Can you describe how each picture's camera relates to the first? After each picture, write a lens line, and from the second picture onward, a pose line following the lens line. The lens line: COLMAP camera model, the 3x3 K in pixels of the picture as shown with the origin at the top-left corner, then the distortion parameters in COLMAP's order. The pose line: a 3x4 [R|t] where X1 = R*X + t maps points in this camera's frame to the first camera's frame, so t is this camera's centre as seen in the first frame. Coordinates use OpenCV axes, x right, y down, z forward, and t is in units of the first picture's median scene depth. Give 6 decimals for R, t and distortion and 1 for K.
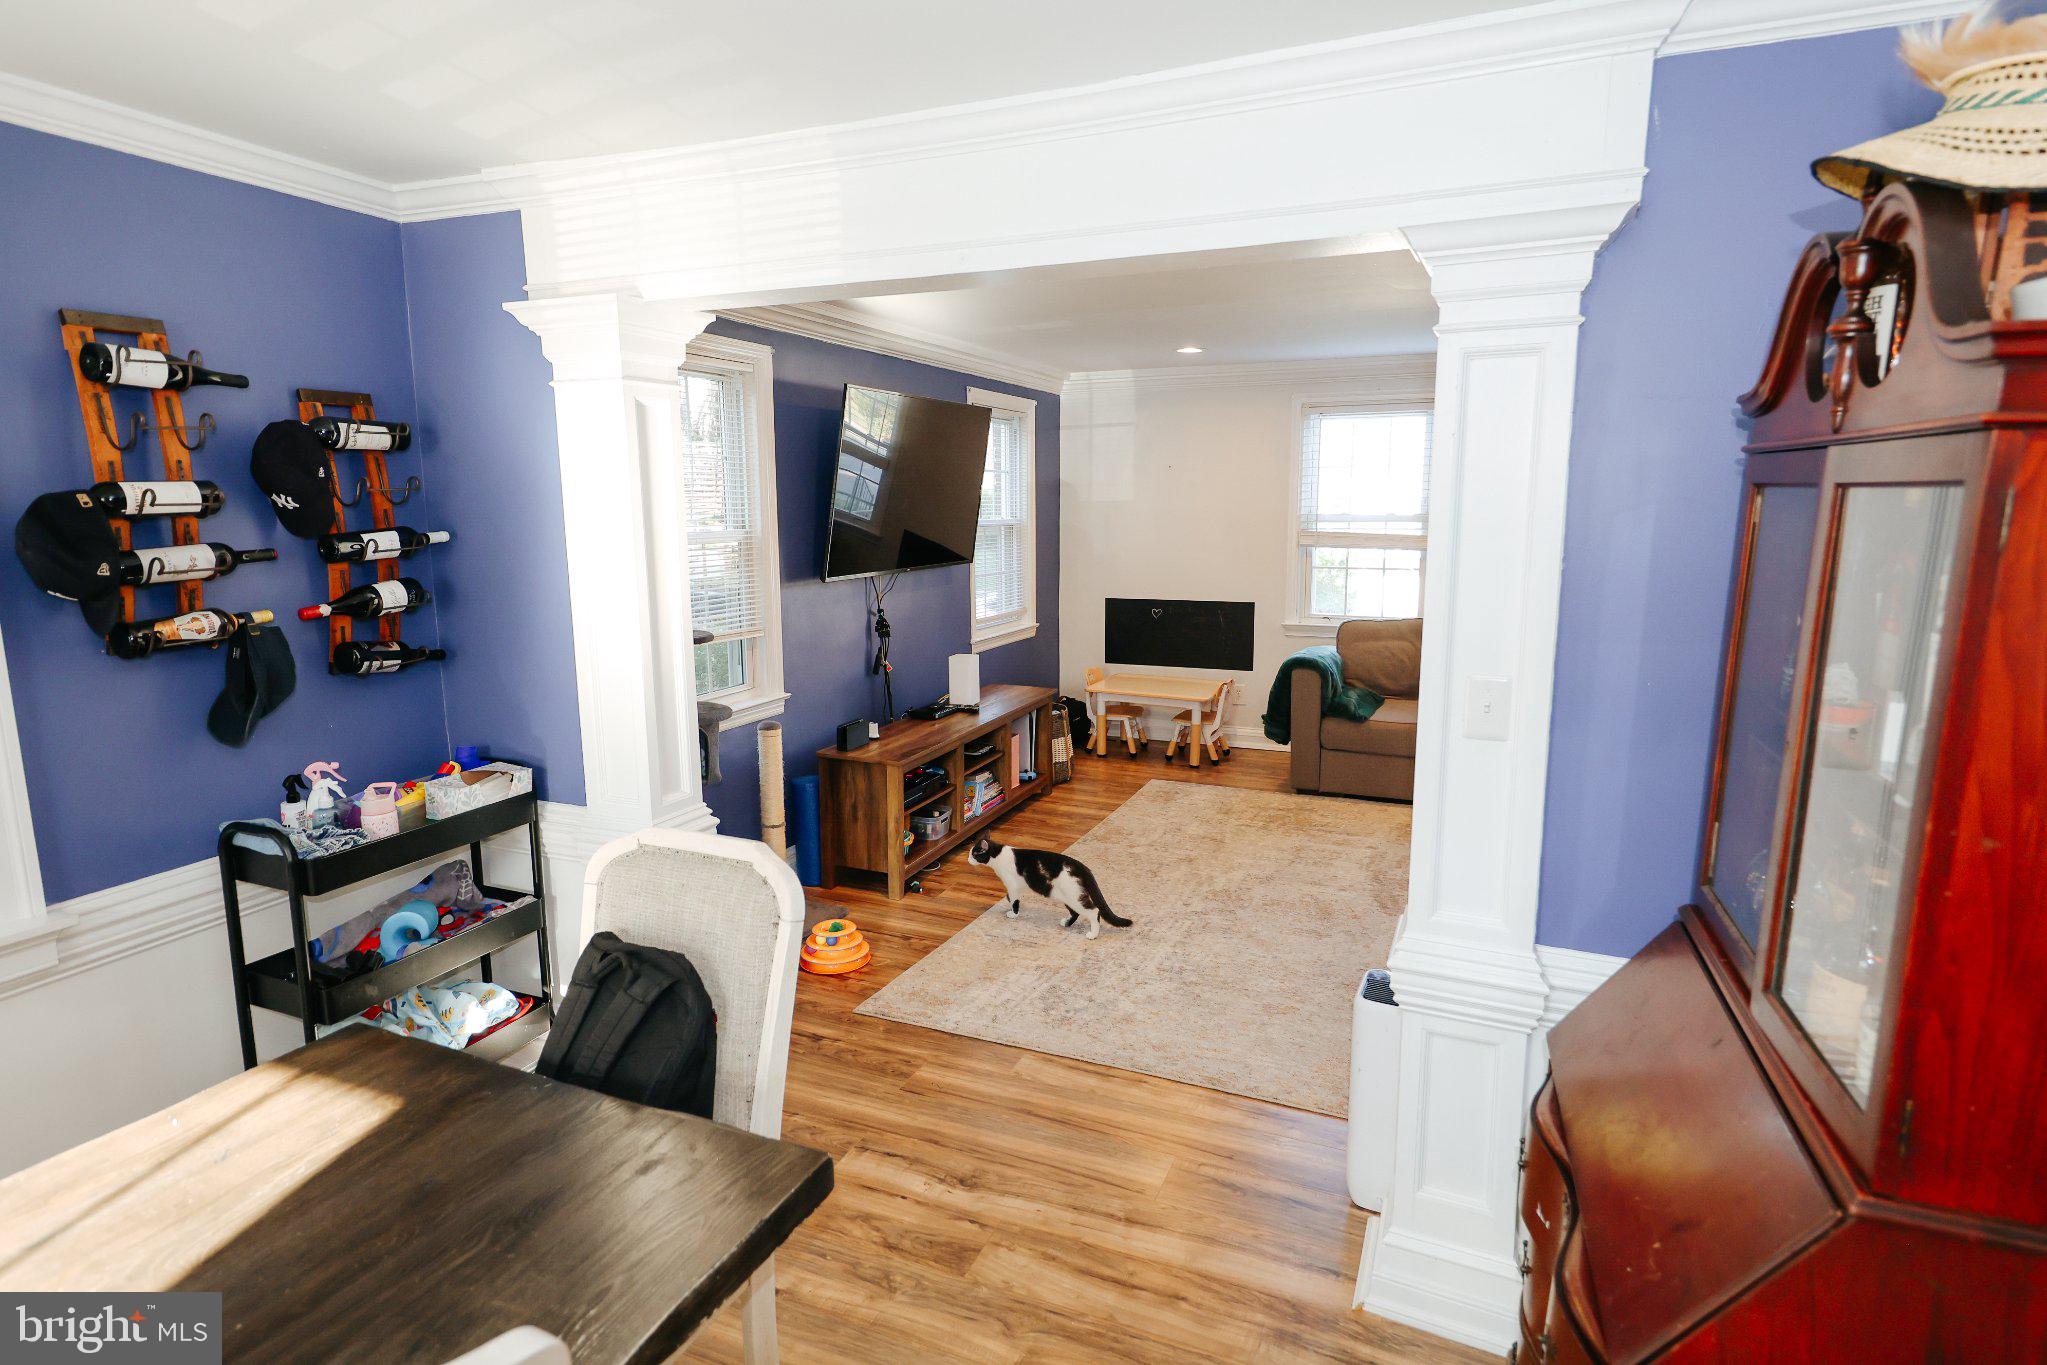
lens RADIAL K [[1080.7, 0, 1039.6], [0, 1080.7, 667.3], [0, 0, 1]] dist [0.012779, 0.000186]
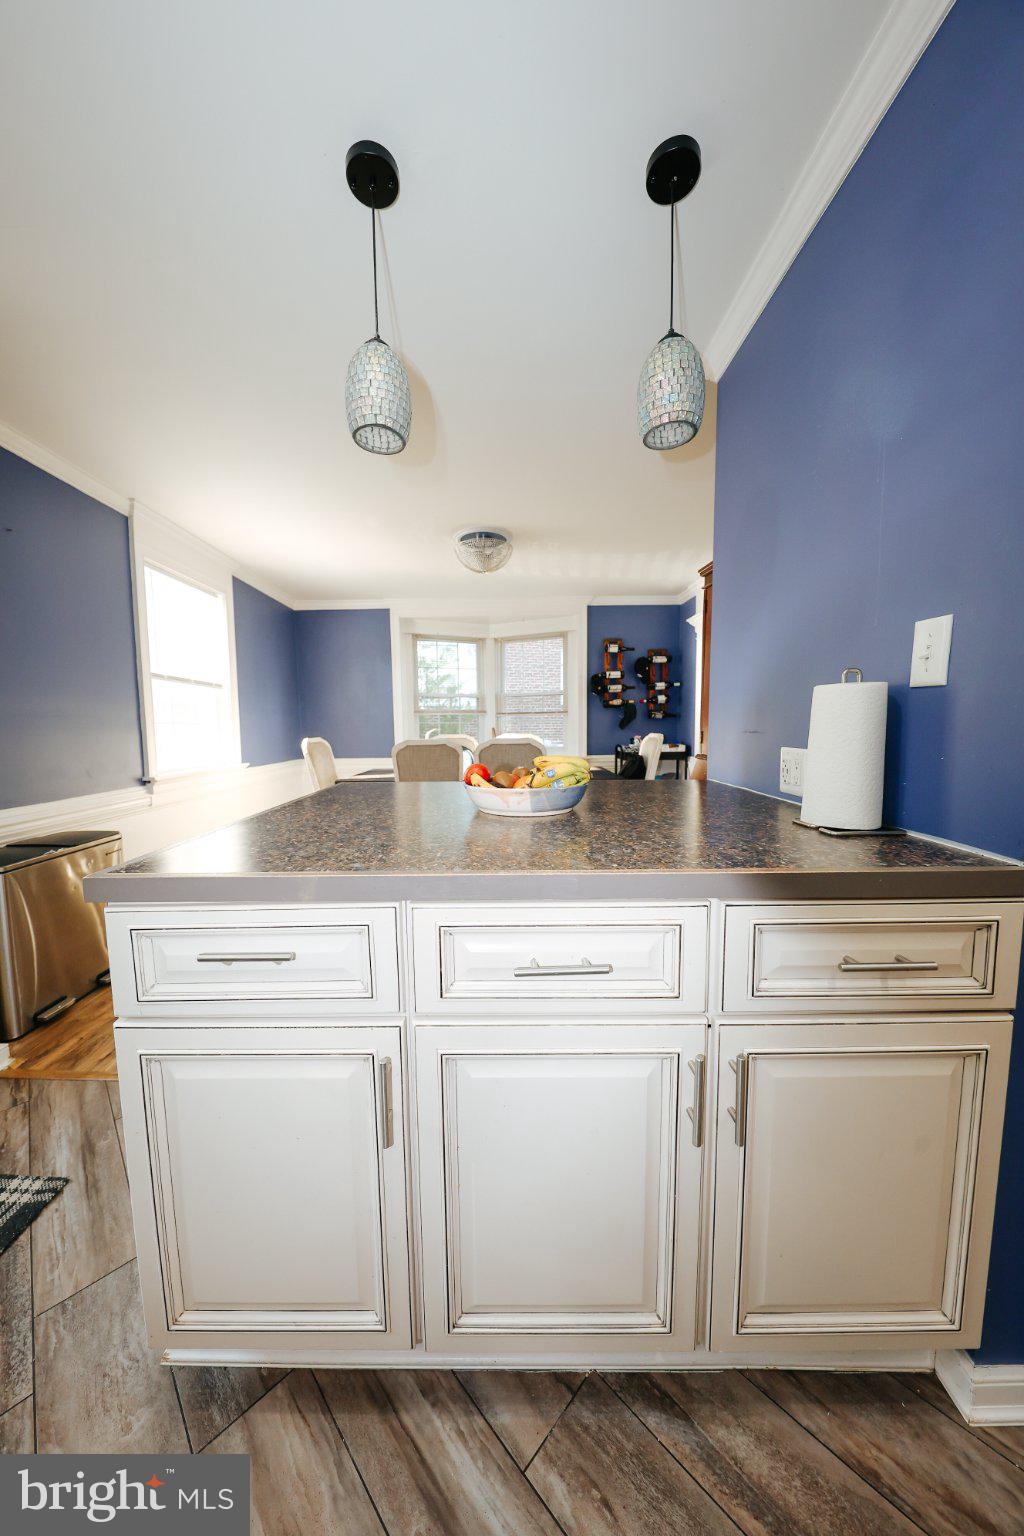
lens RADIAL K [[485.3, 0, 496.7], [0, 485.3, 768.5], [0, 0, 1]] dist [0.001015, -0.002243]
pose [[0.371268, 0.079993, -0.925074, 0.581435], [-0.135590, 0.990273, 0.031214, 0.146862], [0.918573, 0.113842, 0.378503, -0.138291]]
